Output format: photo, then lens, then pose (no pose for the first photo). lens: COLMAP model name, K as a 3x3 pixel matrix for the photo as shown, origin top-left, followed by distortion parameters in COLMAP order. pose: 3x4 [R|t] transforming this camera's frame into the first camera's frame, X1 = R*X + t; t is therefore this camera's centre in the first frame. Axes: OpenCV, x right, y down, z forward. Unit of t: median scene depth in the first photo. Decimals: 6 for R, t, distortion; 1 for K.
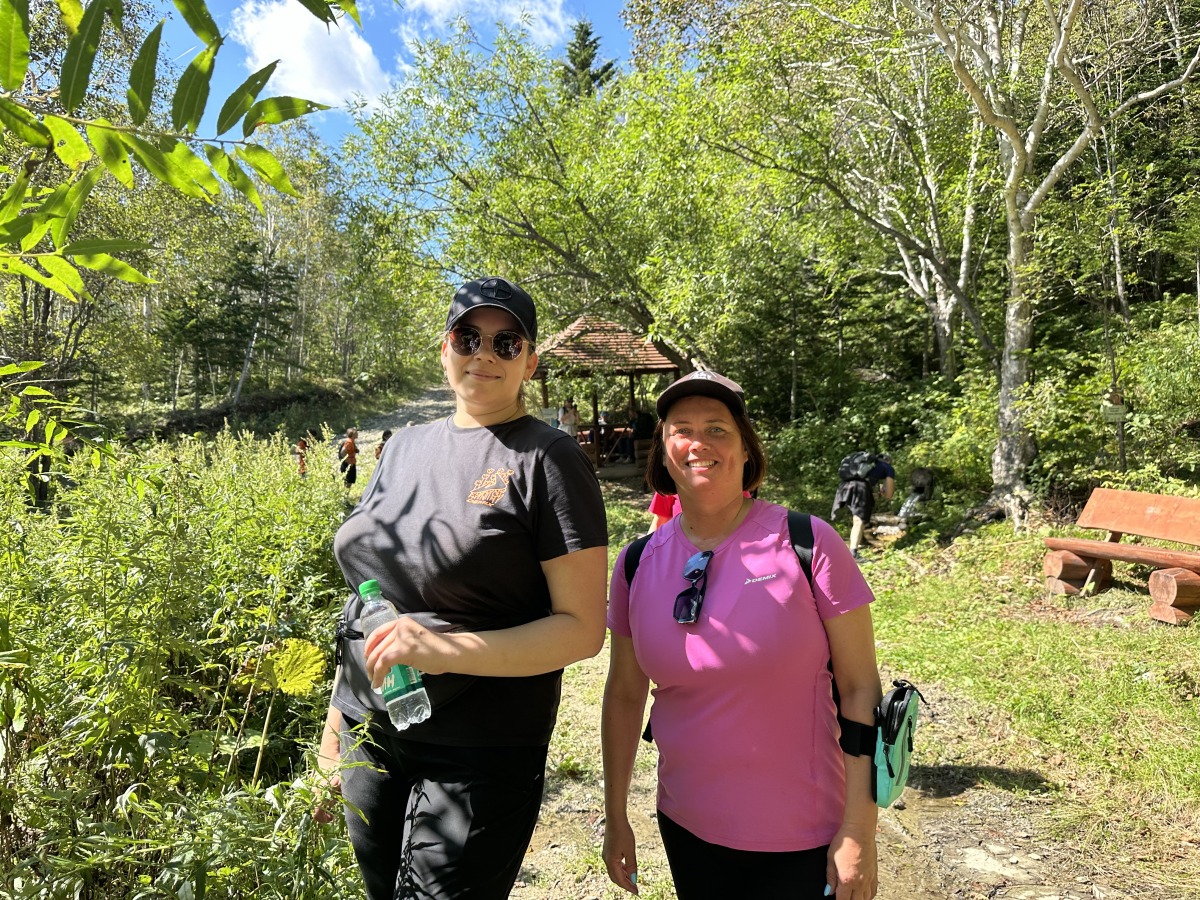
lens RADIAL K [[835.3, 0, 588.1], [0, 835.3, 446.1], [0, 0, 1]] dist [0.006290, -0.001019]
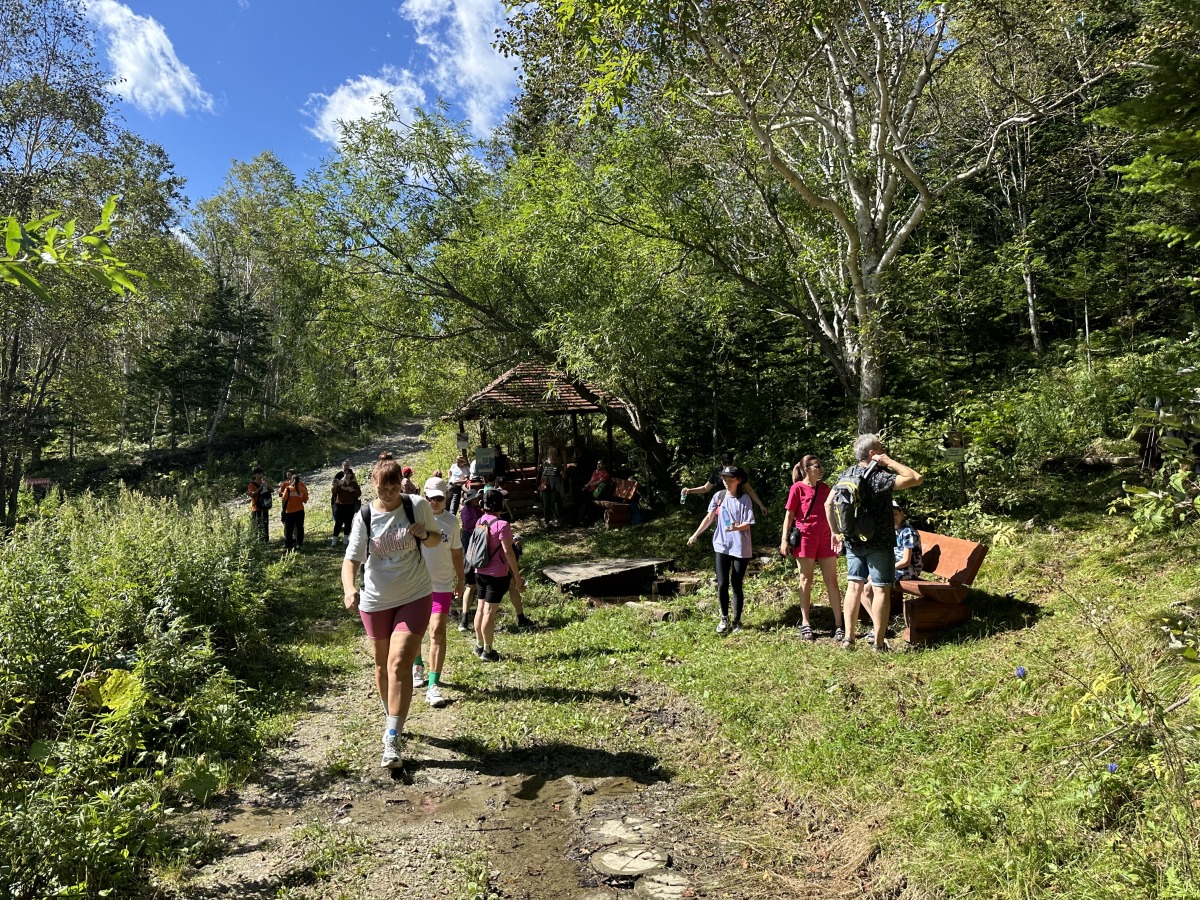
lens RADIAL K [[848.6, 0, 627.5], [0, 848.6, 451.3], [0, 0, 1]] dist [0.027622, 0.001025]
pose [[0.999914, -0.012105, 0.004967, 0.161586], [0.012185, 0.999790, -0.016485, -0.026581], [-0.004767, 0.016544, 0.999852, -0.123376]]
